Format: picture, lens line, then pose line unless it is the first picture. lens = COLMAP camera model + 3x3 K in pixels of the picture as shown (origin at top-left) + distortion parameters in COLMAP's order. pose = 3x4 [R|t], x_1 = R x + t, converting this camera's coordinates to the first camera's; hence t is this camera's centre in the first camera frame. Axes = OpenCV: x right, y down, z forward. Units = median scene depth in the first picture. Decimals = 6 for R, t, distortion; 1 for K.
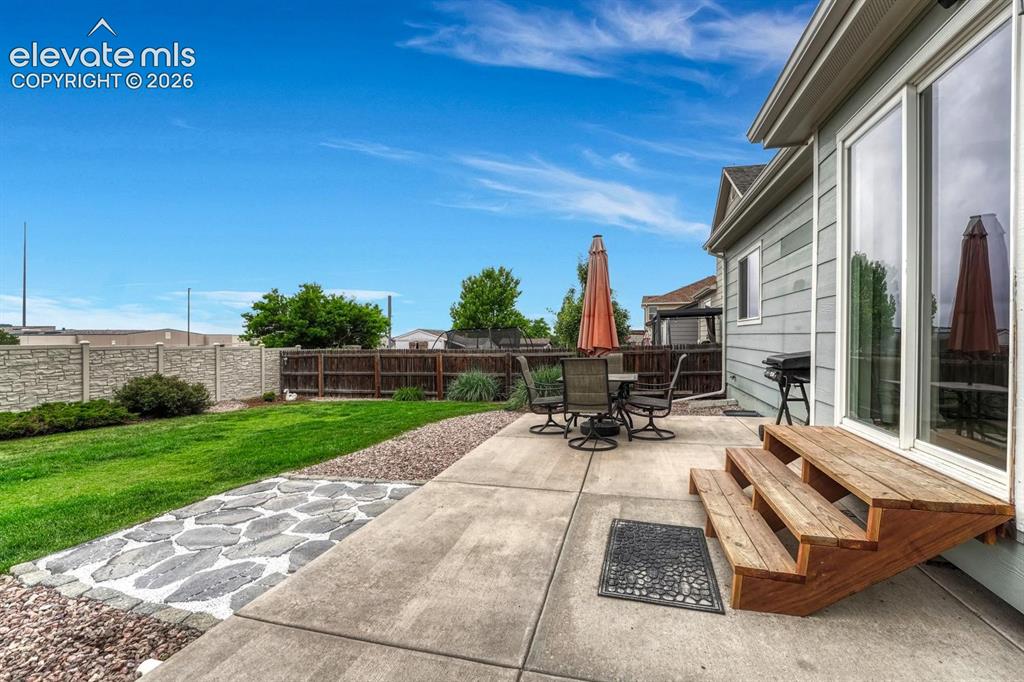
lens RADIAL K [[428.4, 0, 515.7], [0, 428.4, 345.8], [0, 0, 1]] dist [-0.002280, -0.000107]
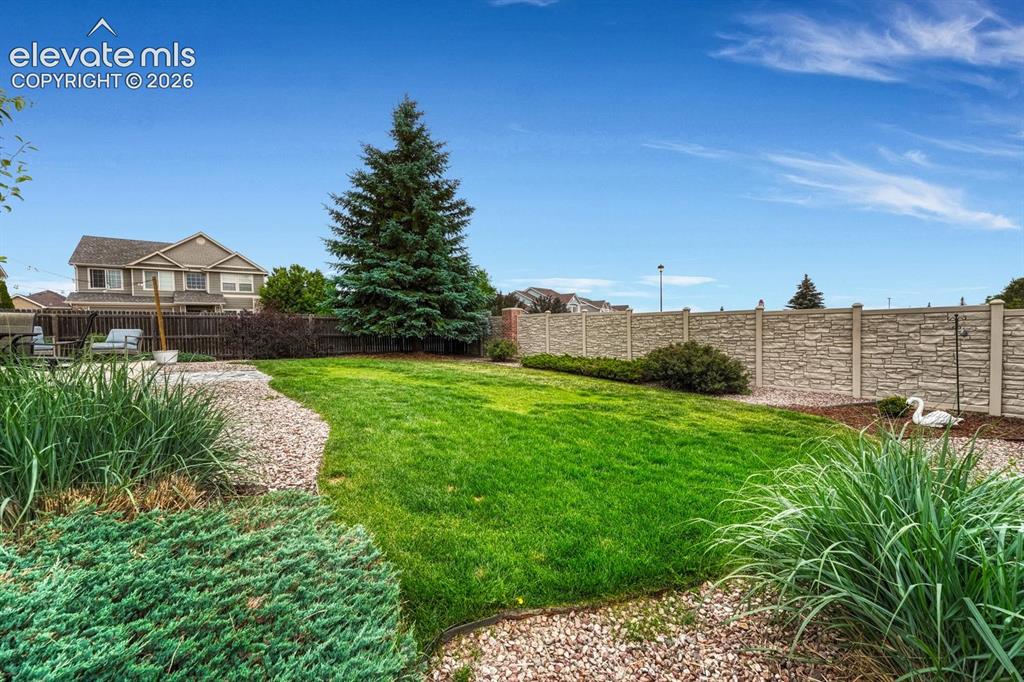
lens RADIAL K [[428.4, 0, 510.3], [0, 428.4, 340.4], [0, 0, 1]] dist [-0.002280, -0.000107]
pose [[0.999941, -0.010413, -0.003005, -0.801501], [0.010415, 0.999945, 0.000811, 0.031840], [0.002996, -0.000842, 0.999995, -0.112745]]
